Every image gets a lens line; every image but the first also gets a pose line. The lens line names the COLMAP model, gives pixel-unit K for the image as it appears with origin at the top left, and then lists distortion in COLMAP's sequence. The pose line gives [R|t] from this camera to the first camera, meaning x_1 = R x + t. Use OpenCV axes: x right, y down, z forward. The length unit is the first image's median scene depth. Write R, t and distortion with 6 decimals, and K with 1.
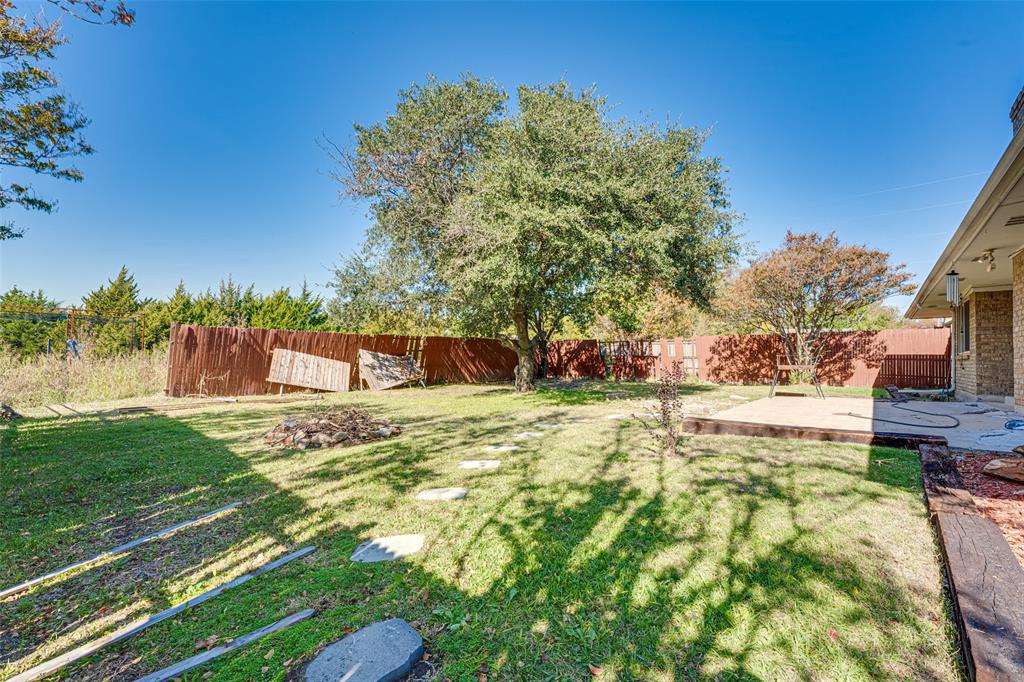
lens RADIAL K [[416.6, 0, 518.1], [0, 416.6, 344.9], [0, 0, 1]] dist [-0.022482, 0.002136]
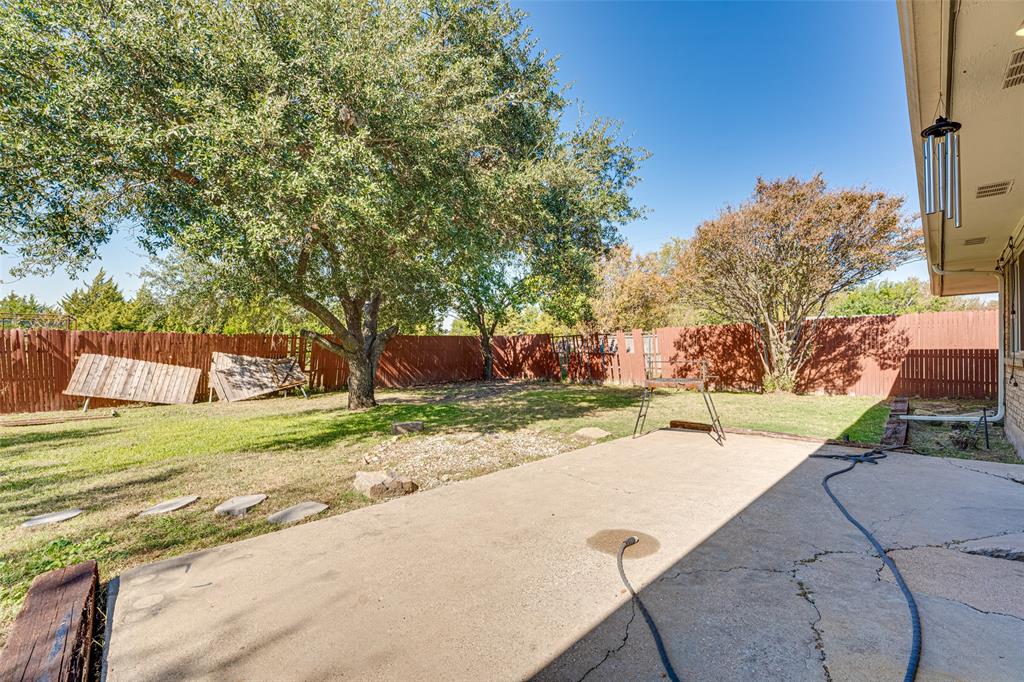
lens RADIAL K [[416.6, 0, 506.1], [0, 416.6, 345.0], [0, 0, 1]] dist [-0.022482, 0.002136]
pose [[0.995031, -0.015082, -0.098421, 0.269360], [0.016520, 0.999768, 0.013806, -0.004858], [0.098190, -0.015363, 0.995049, 0.228275]]
